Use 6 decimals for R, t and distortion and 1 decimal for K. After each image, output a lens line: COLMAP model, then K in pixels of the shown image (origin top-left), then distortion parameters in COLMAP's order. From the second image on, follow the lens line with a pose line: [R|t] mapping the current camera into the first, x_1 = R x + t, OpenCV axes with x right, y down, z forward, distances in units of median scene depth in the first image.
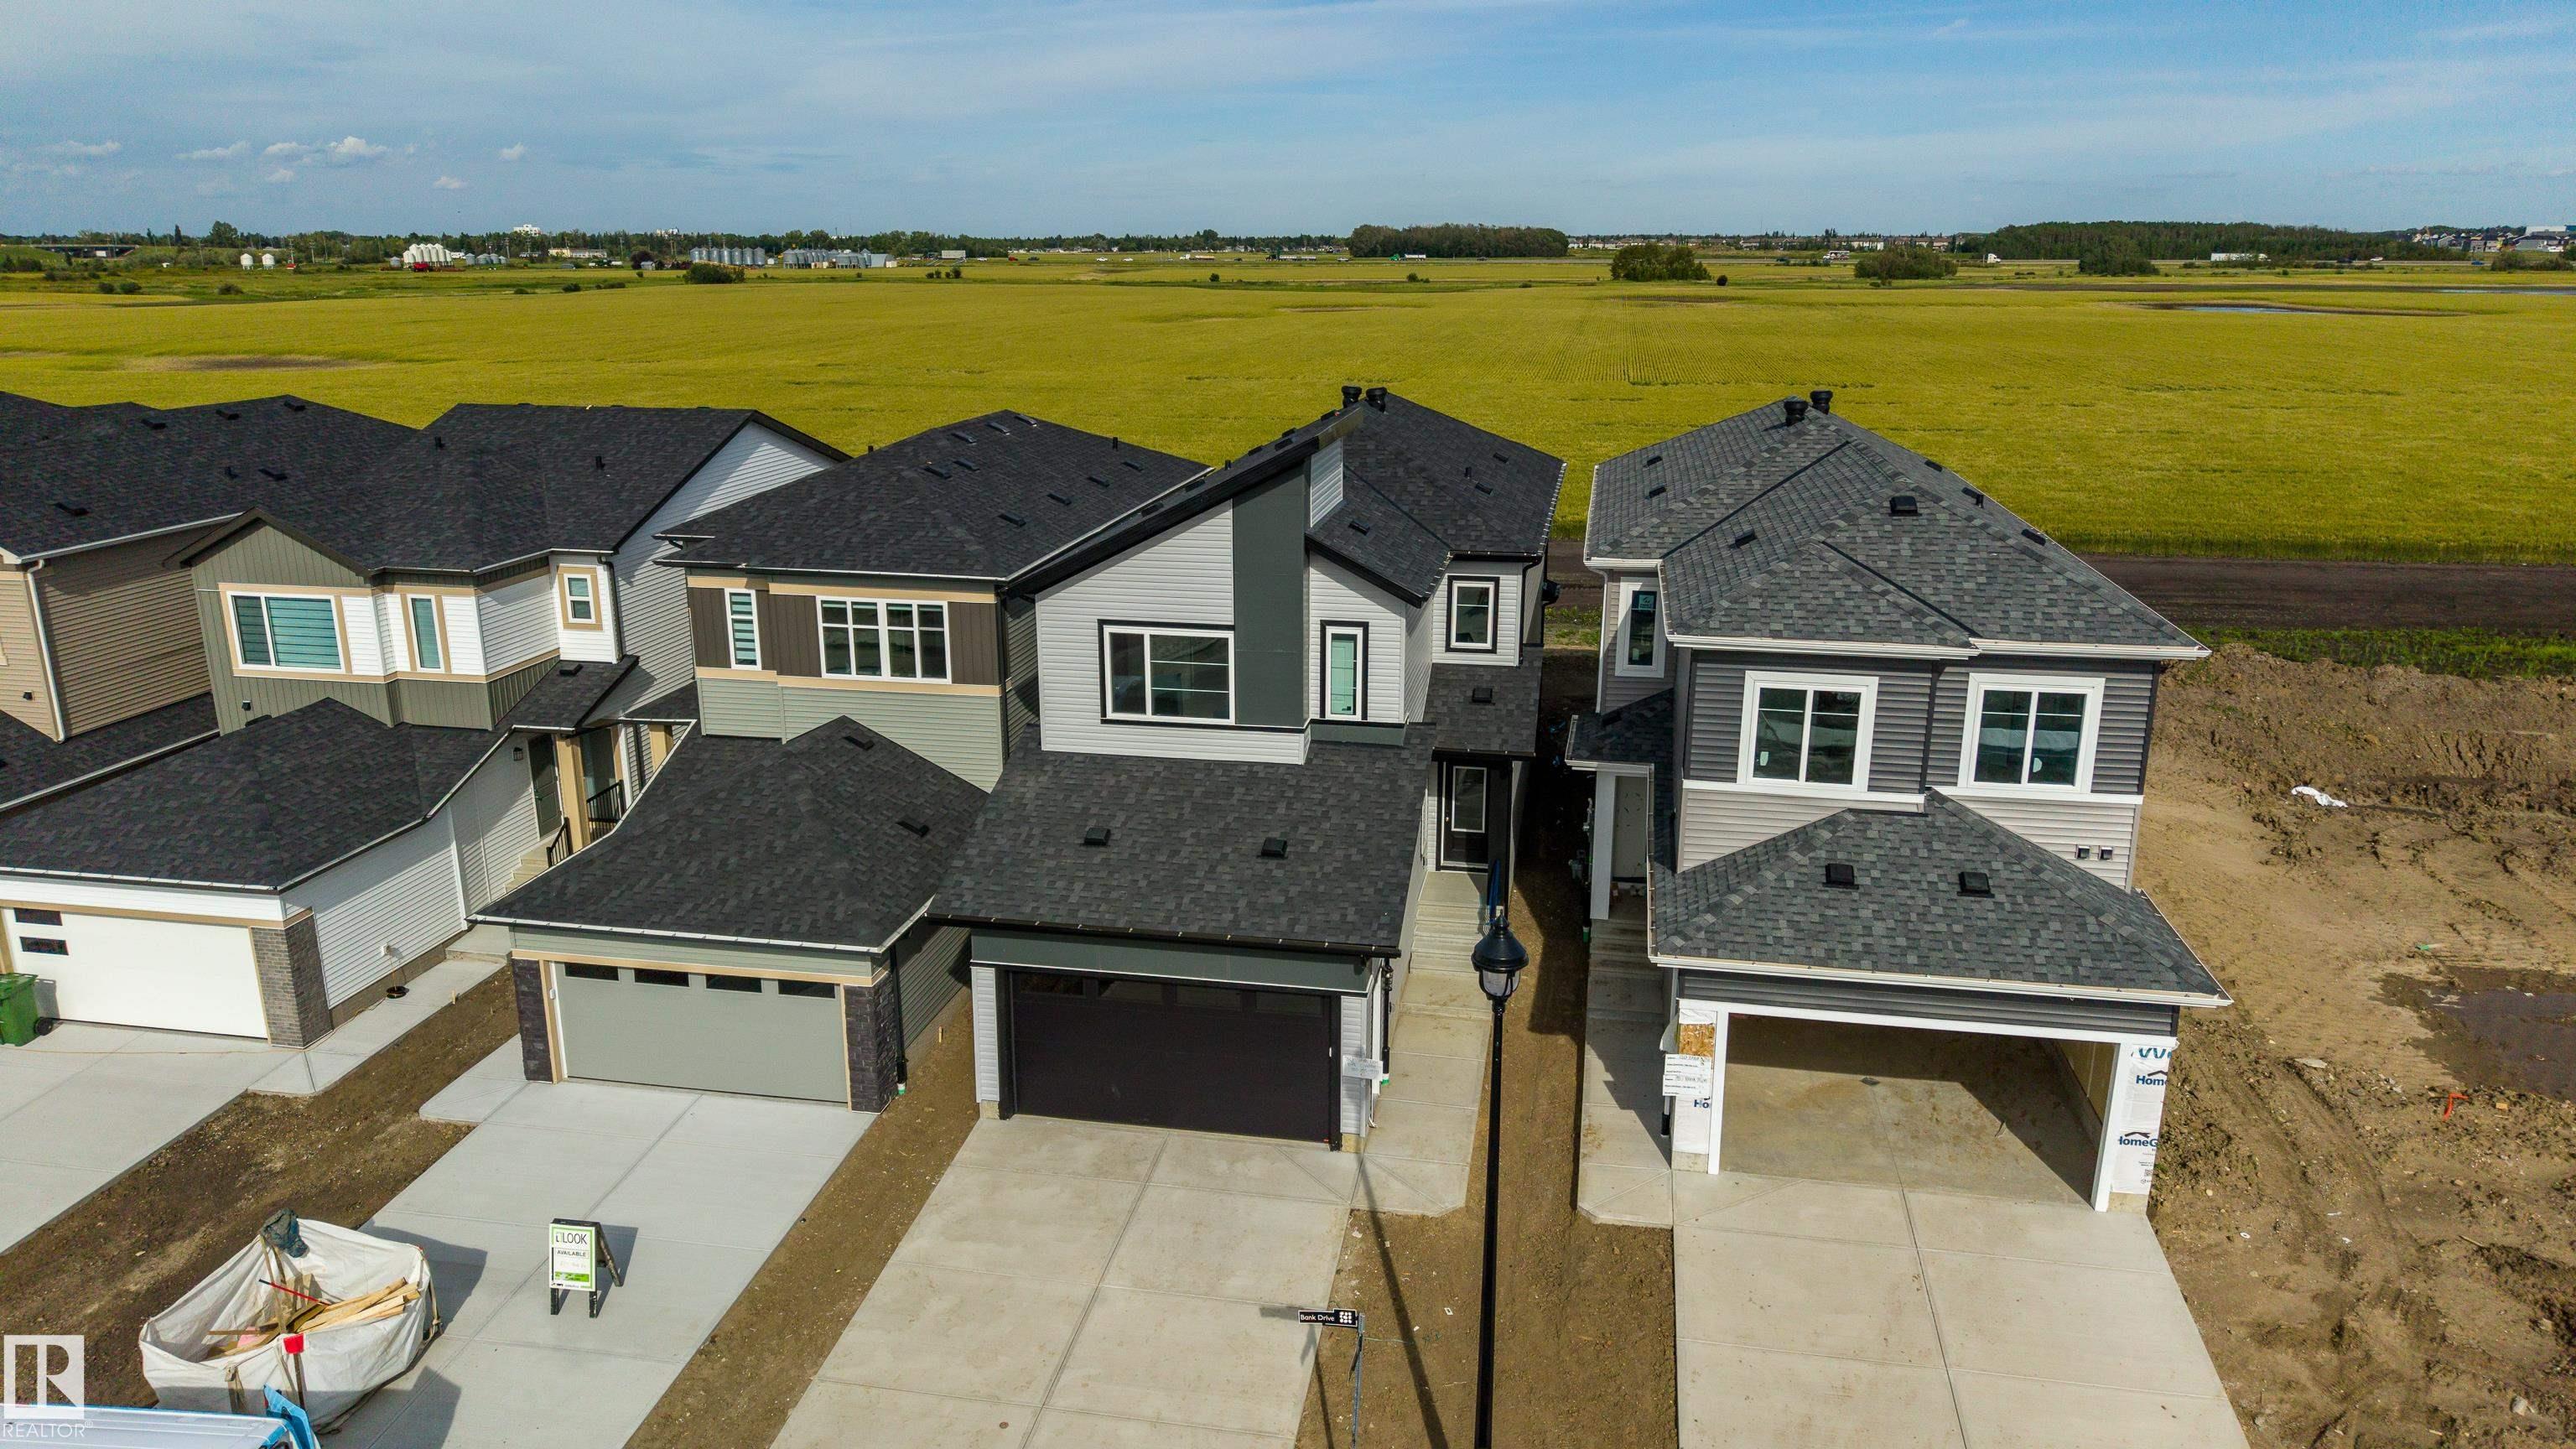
lens RADIAL K [[1719.7, 0, 1288.0], [0, 1719.7, 724.5], [0, 0, 1]] dist [0.025625, -0.021762]
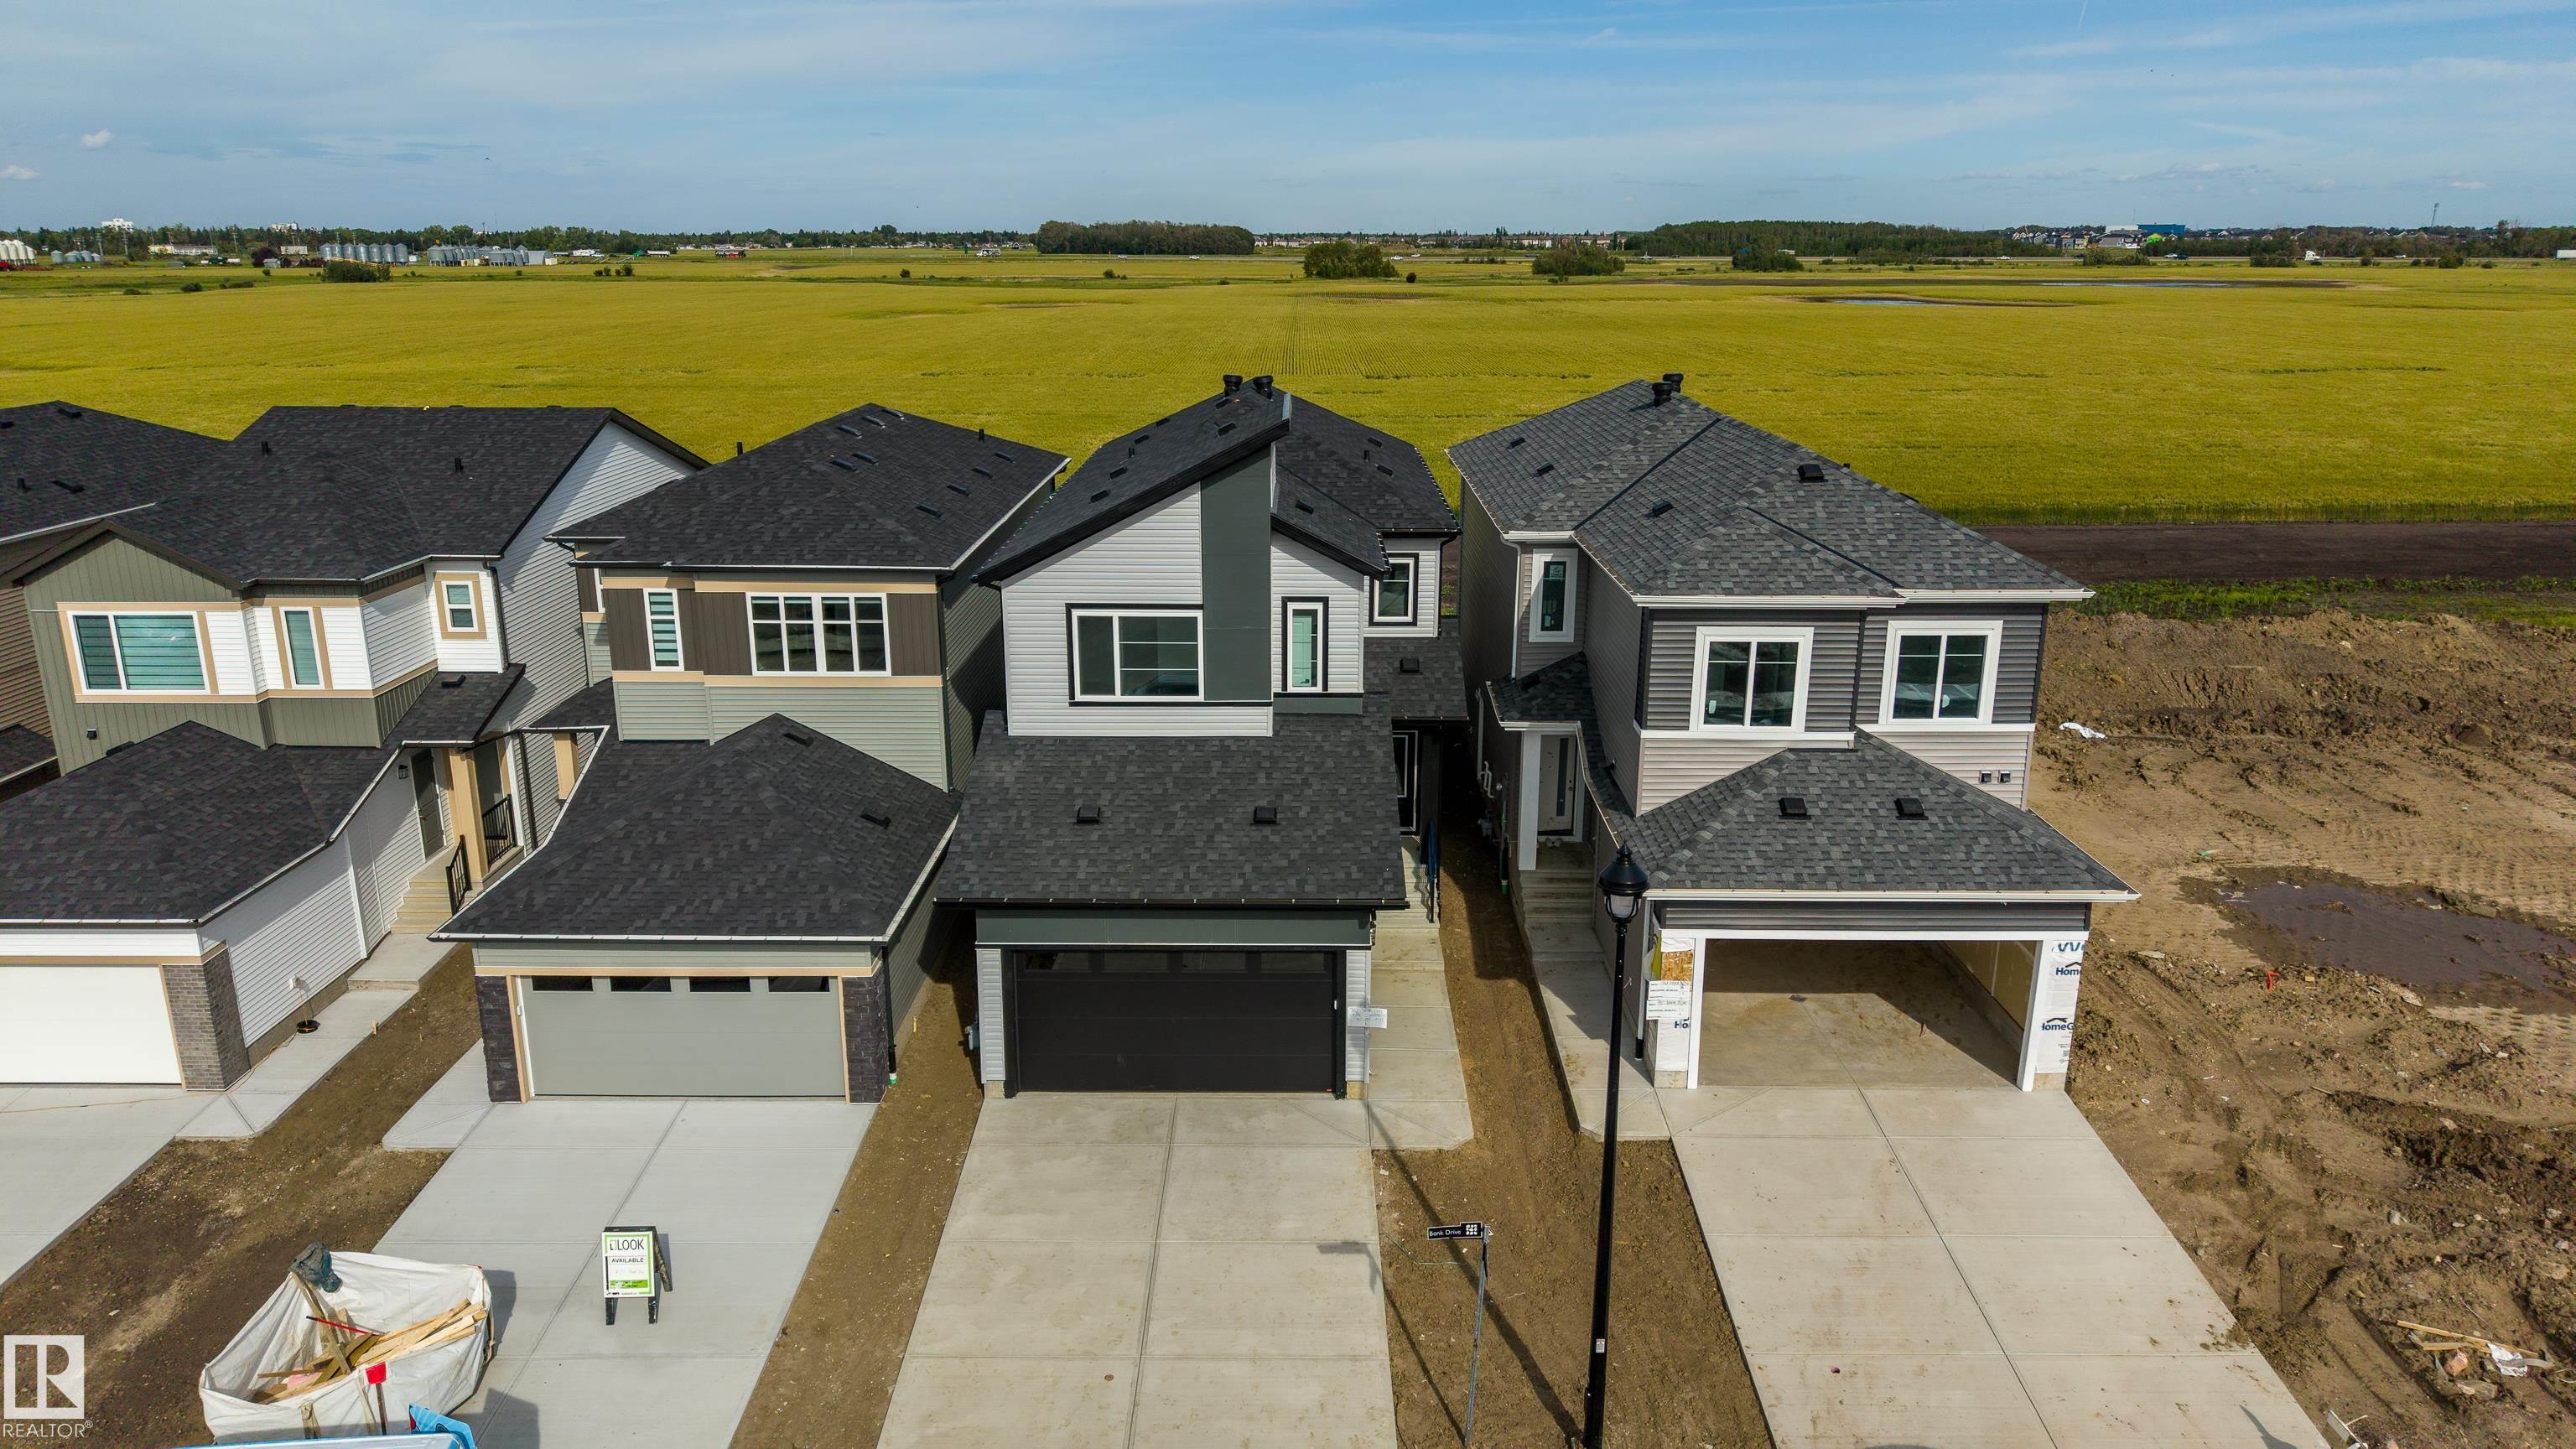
lens RADIAL K [[1719.7, 0, 1288.0], [0, 1719.7, 724.5], [0, 0, 1]] dist [0.025625, -0.021762]
pose [[0.984461, -0.047428, 0.169077, -0.156477], [0.047151, 0.998872, 0.005656, 0.010859], [-0.169155, 0.002404, 0.985587, -0.026413]]
